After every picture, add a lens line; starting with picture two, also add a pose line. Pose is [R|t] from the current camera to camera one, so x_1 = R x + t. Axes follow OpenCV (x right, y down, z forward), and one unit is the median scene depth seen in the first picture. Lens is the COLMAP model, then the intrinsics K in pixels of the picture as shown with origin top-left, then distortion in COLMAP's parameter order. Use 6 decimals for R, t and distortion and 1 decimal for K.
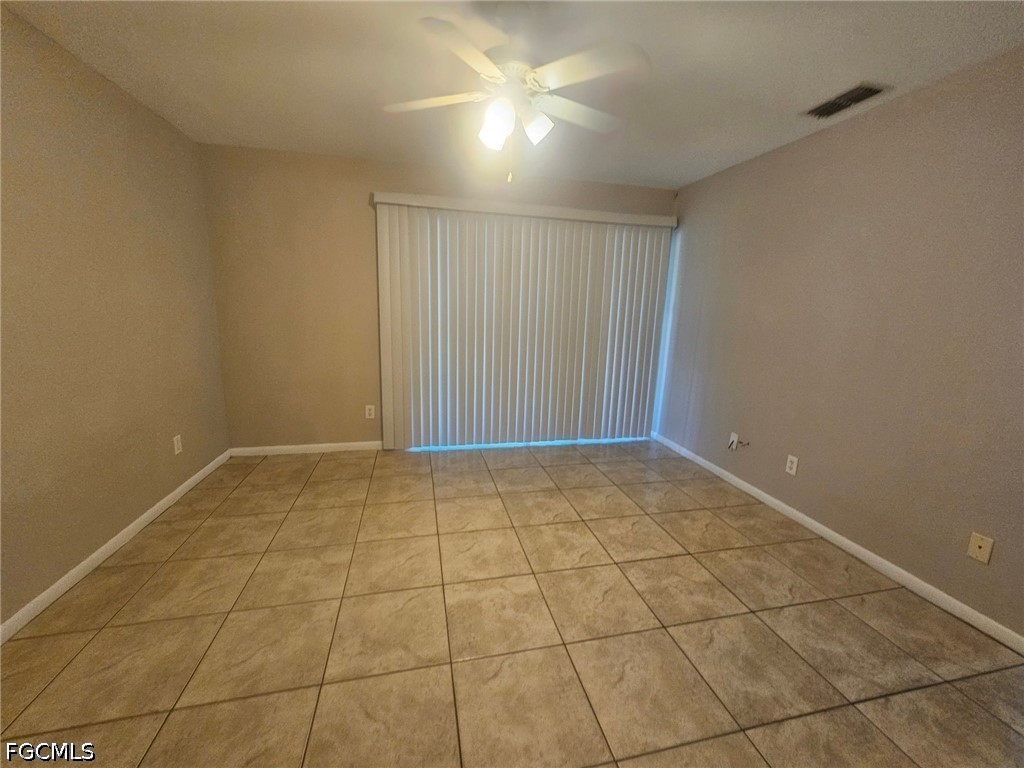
lens RADIAL K [[416.1, 0, 513.2], [0, 416.1, 387.8], [0, 0, 1]] dist [0.003357, 0.001215]
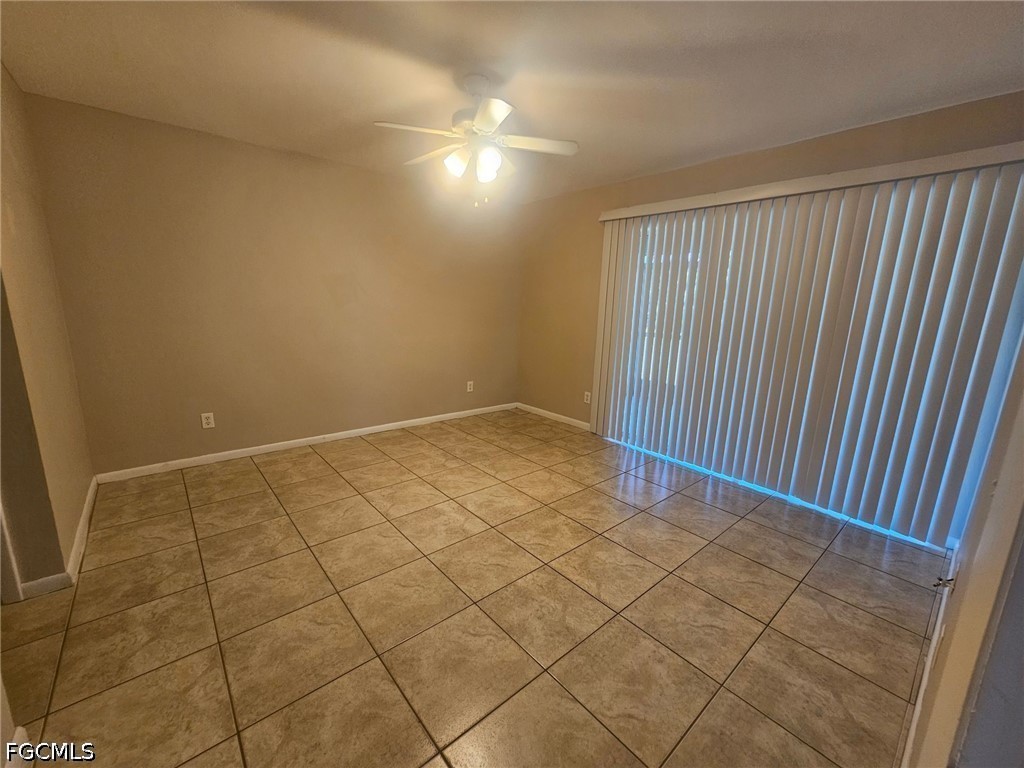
lens RADIAL K [[416.1, 0, 513.6], [0, 416.1, 384.8], [0, 0, 1]] dist [0.003357, 0.001215]
pose [[0.466621, 0.161628, -0.869564, 0.864488], [-0.193247, 0.978038, 0.078092, -0.043206], [0.863088, 0.131601, 0.487607, 0.354379]]
